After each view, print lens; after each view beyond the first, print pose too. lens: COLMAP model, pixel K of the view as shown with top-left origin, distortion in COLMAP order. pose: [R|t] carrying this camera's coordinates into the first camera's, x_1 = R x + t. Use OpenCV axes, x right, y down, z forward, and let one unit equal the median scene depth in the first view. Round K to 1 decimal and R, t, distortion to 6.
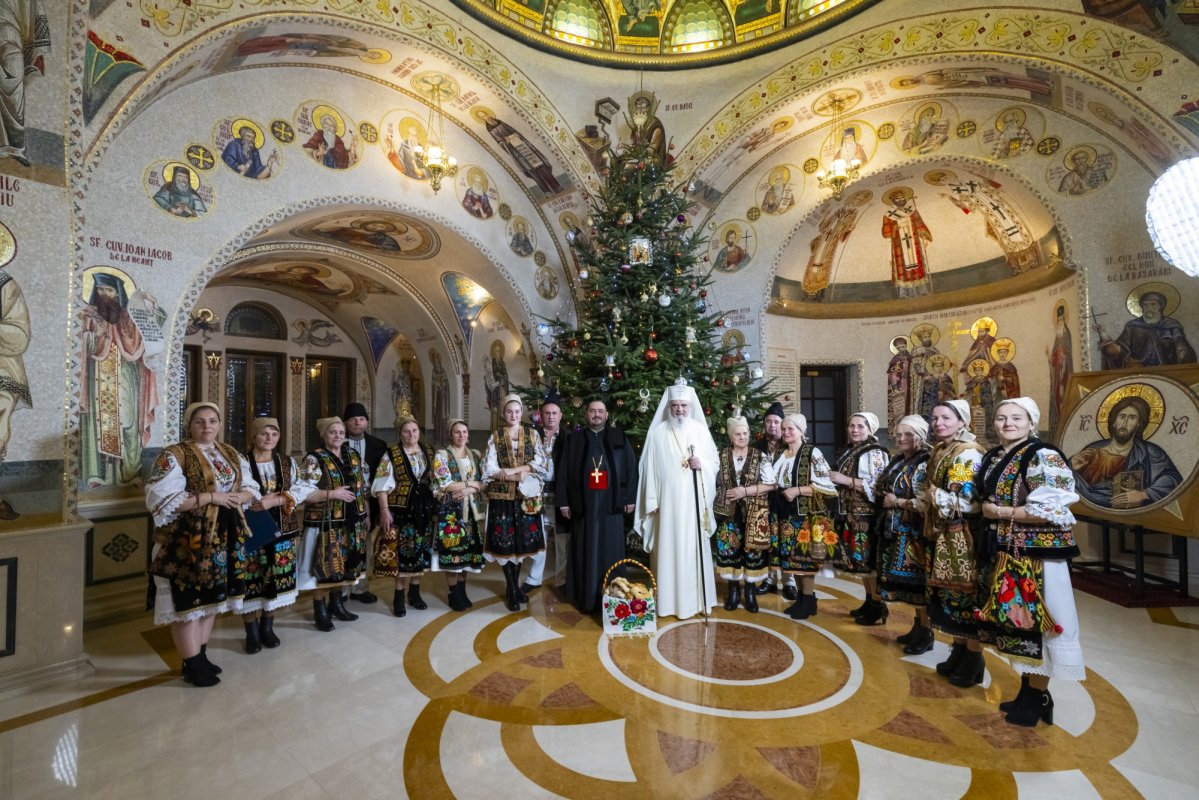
lens RADIAL K [[539.2, 0, 599.6], [0, 539.2, 396.2], [0, 0, 1]] dist [-0.004002, 0.001306]
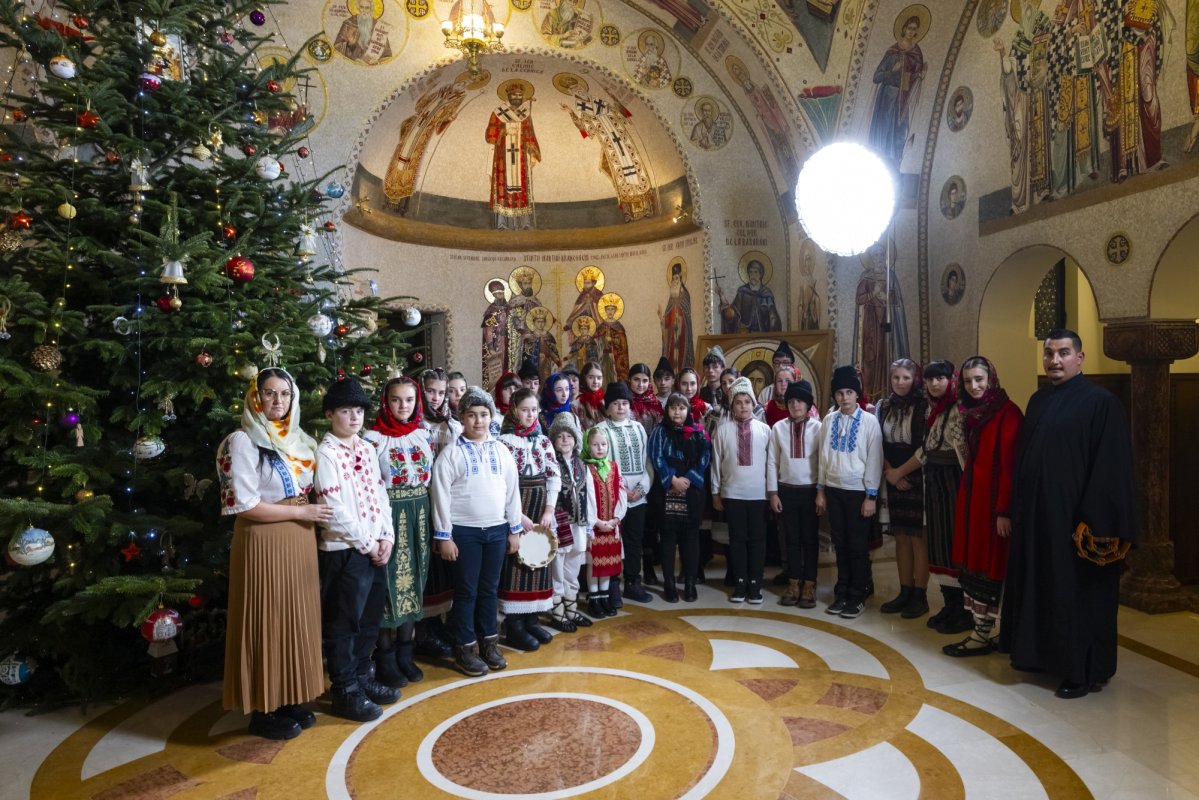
lens RADIAL K [[779.5, 0, 672.1], [0, 779.5, 402.1], [0, 0, 1]] dist [-0.014866, 0.008862]
pose [[0.579373, -0.029731, 0.814520, -0.233352], [-0.011583, 0.998933, 0.044701, 0.011299], [-0.814980, -0.035333, 0.578411, 0.193995]]
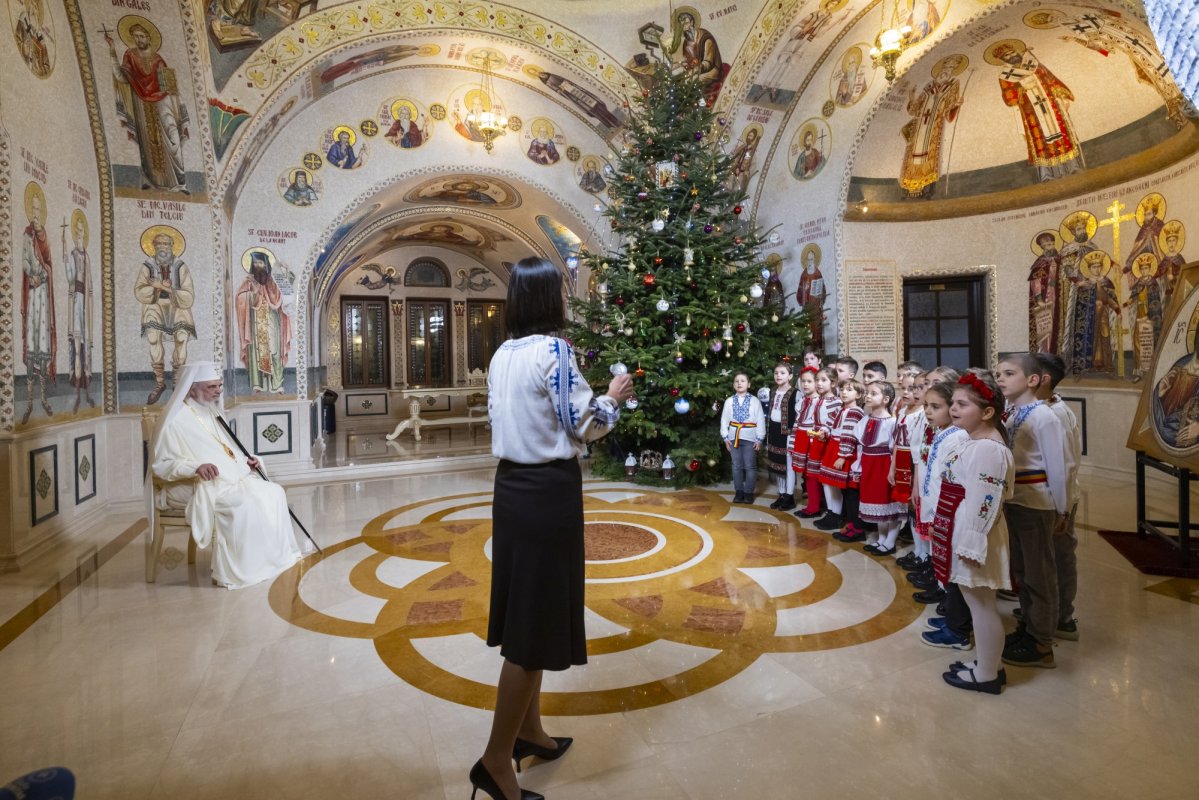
lens RADIAL K [[591.9, 0, 600.5], [0, 591.9, 356.5], [0, 0, 1]] dist [-0.007639, 0.002291]
pose [[0.895236, -0.012254, -0.445423, 0.435938], [0.028904, 0.999113, 0.030607, 0.027256], [0.444653, -0.040275, 0.894797, -0.044558]]
